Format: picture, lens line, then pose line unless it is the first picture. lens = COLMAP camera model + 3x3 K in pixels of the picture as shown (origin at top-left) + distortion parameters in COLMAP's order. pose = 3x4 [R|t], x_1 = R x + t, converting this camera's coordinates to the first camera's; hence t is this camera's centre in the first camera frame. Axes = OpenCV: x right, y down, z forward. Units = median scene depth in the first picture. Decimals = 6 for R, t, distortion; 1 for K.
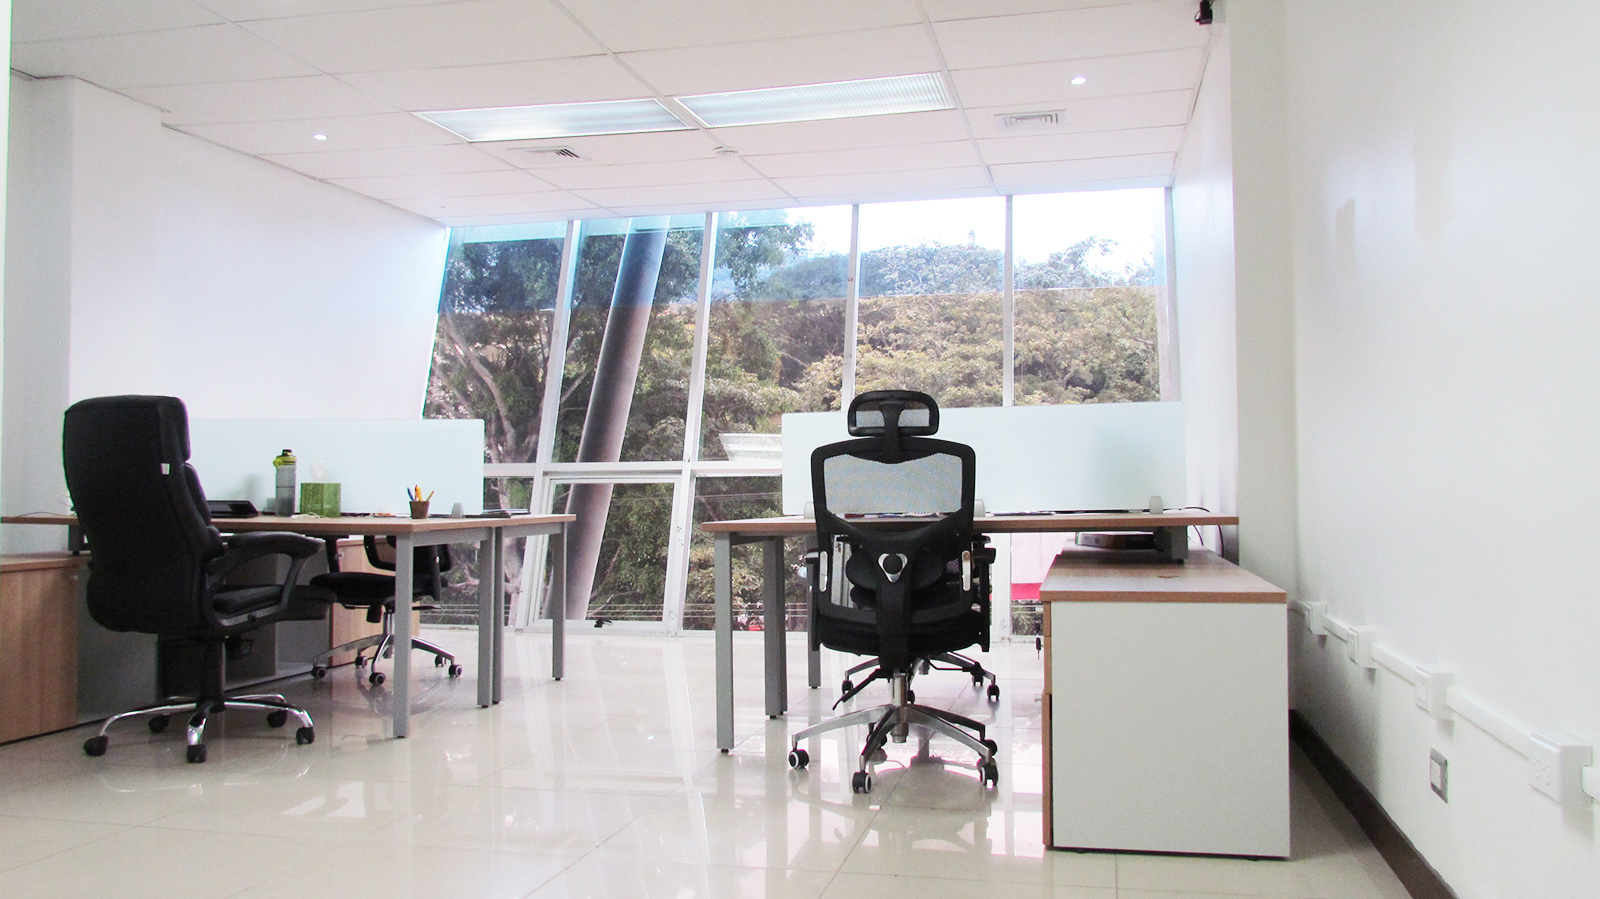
lens RADIAL K [[1272.9, 0, 800.1], [0, 1272.9, 453.0], [0, 0, 1]] dist [-0.049444, -0.000798]
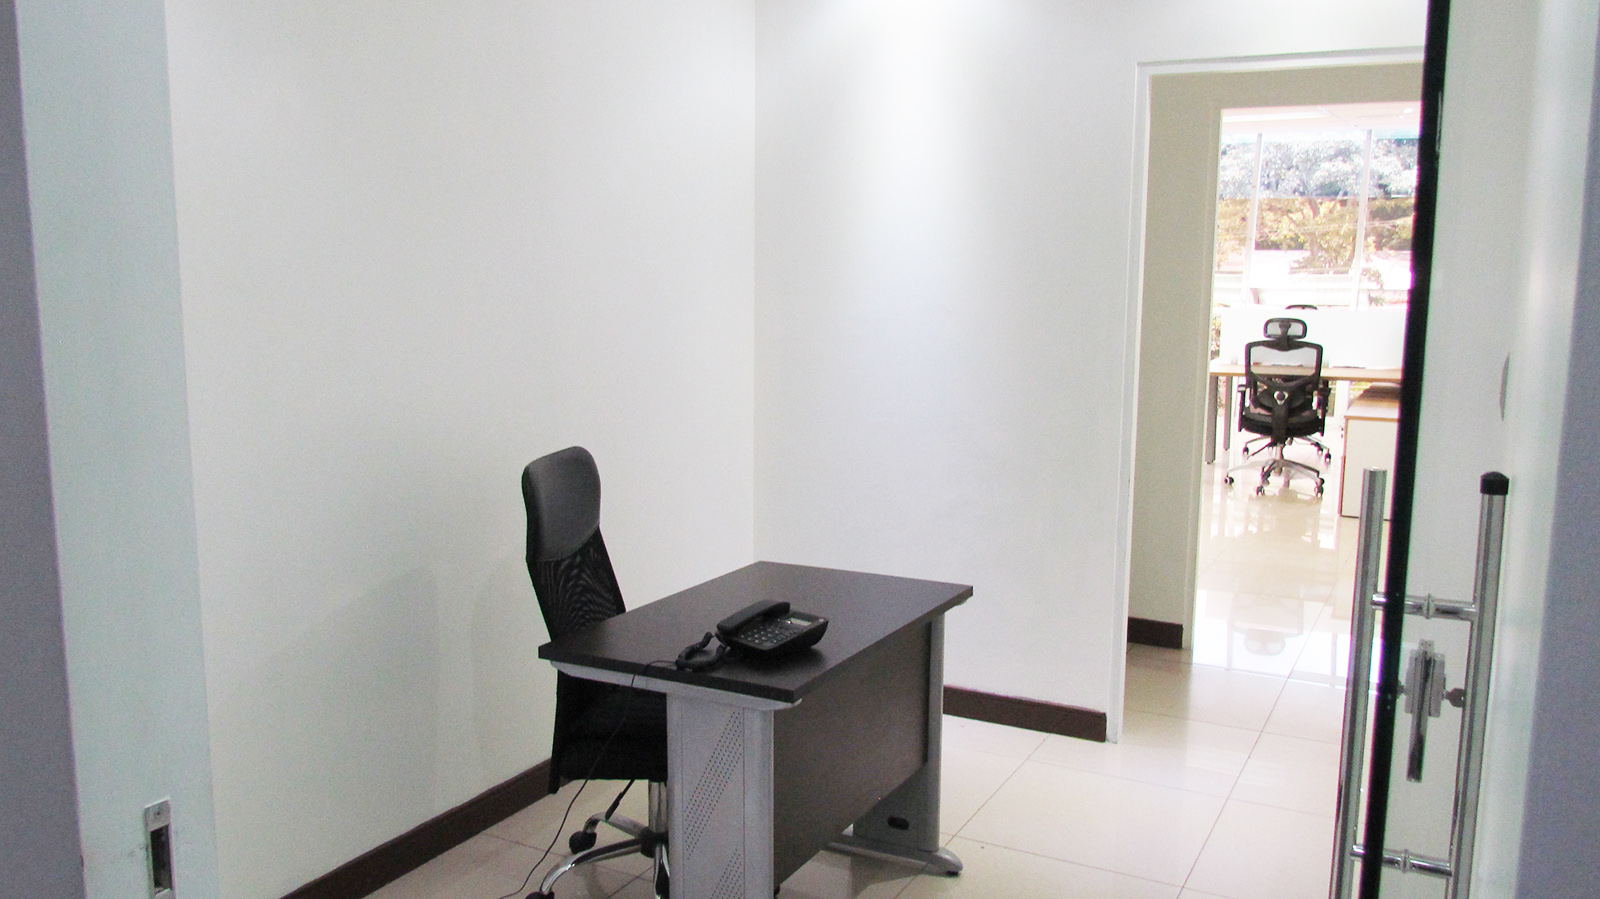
lens RADIAL K [[1272.9, 0, 806.3], [0, 1272.9, 447.4], [0, 0, 1]] dist [-0.049444, -0.000798]
pose [[0.965290, 0.049859, -0.256379, -0.147921], [-0.001510, 0.982659, 0.185418, -0.219709], [0.261177, -0.178595, 0.948625, -1.252667]]
